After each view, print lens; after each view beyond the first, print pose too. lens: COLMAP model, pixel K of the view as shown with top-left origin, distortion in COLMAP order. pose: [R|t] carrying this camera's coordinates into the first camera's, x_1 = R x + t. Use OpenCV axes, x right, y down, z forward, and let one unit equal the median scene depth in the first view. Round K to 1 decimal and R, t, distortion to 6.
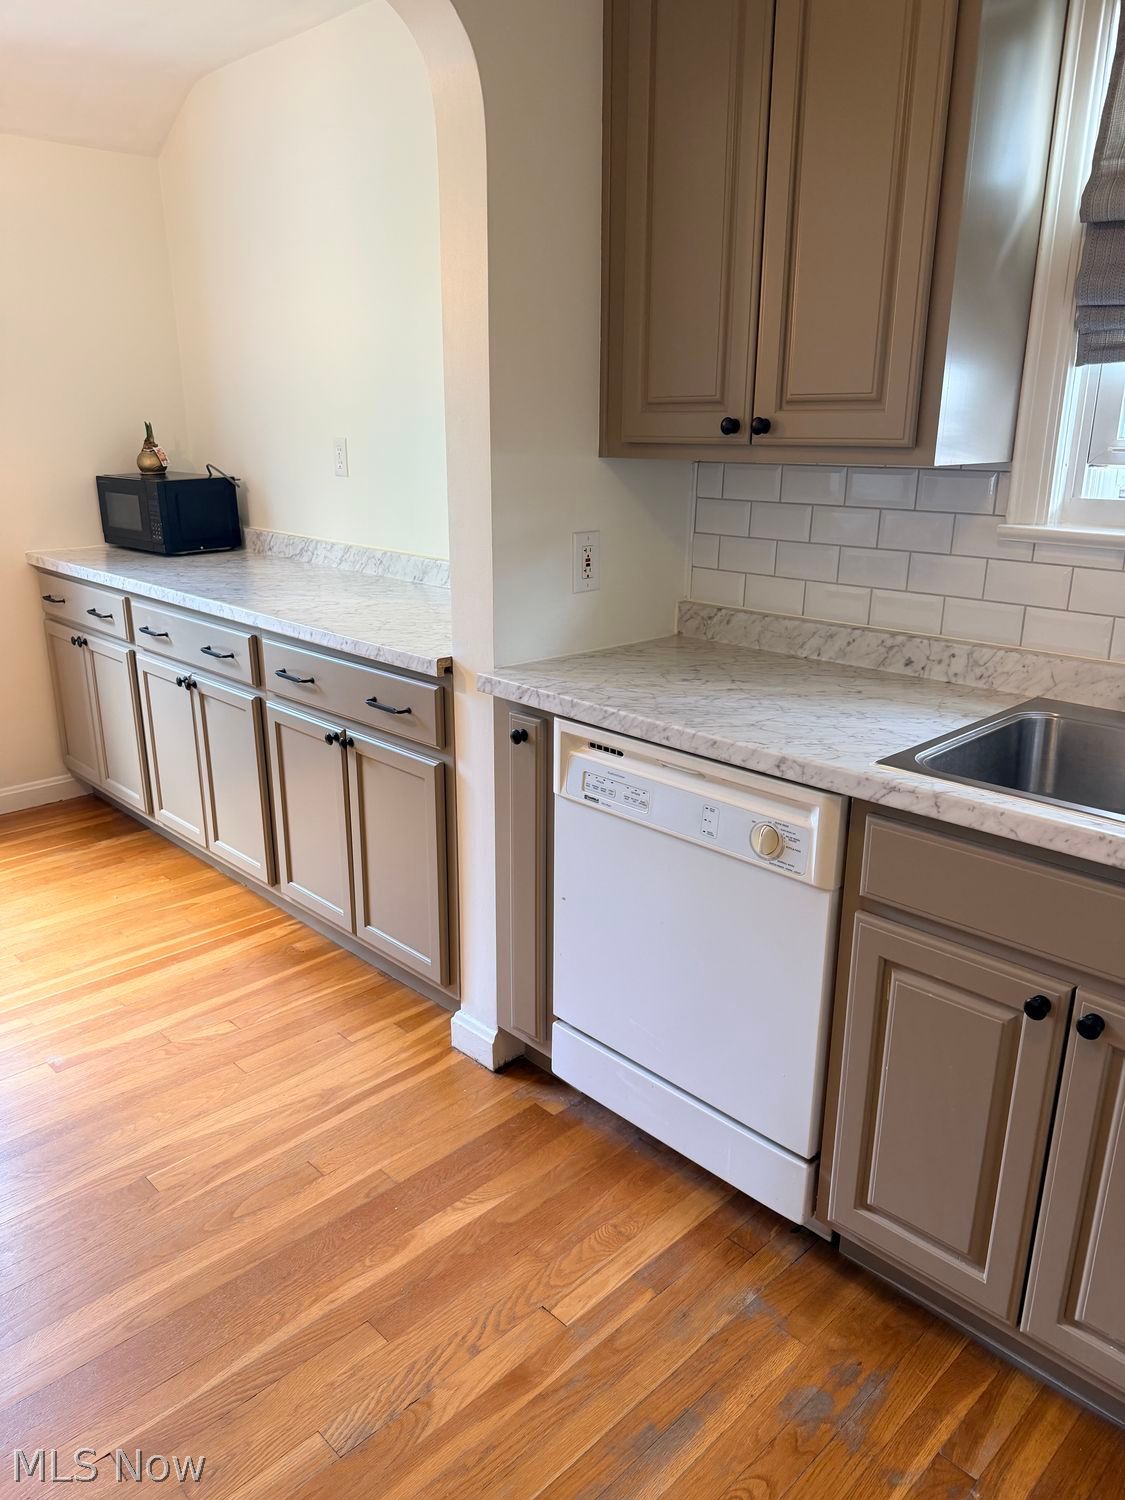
lens RADIAL K [[1029.3, 0, 556.2], [0, 1029.3, 757.8], [0, 0, 1]] dist [0.019828, -0.041456]
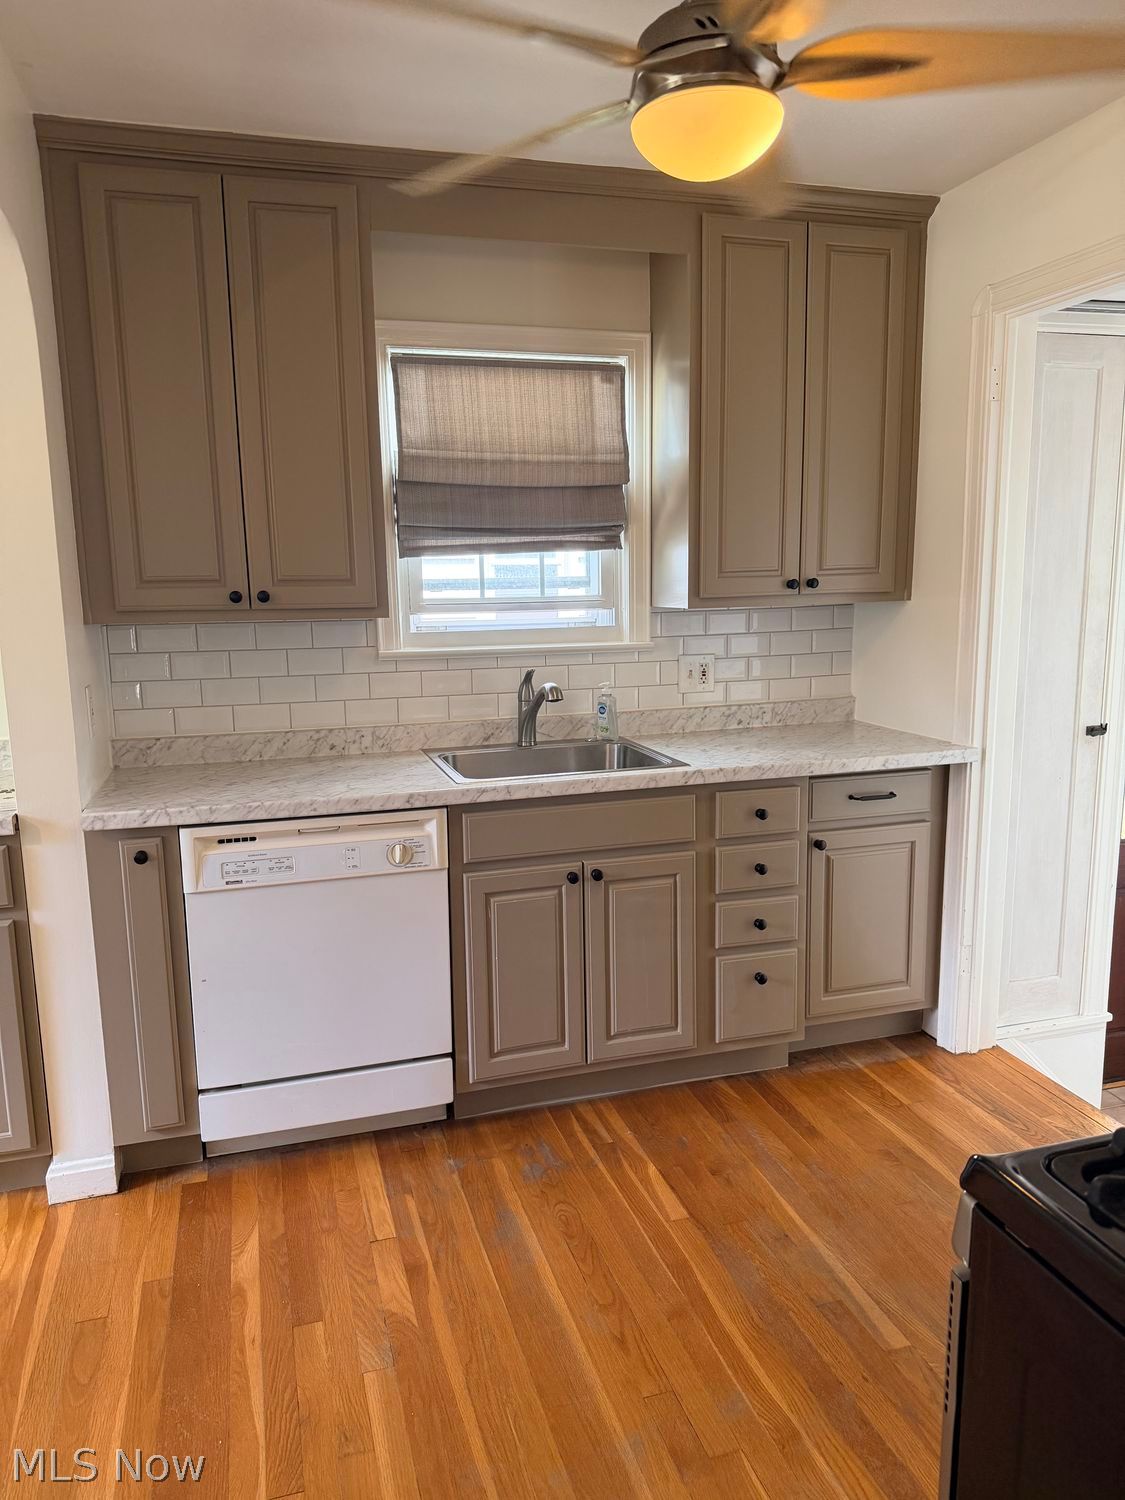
lens RADIAL K [[1029.3, 0, 557.7], [0, 1029.3, 744.2], [0, 0, 1]] dist [0.019828, -0.041456]
pose [[0.472996, -0.152174, 0.867824, -0.892830], [0.282714, 0.959101, 0.014090, -0.028757], [-0.834475, 0.238681, 0.496672, -0.008582]]
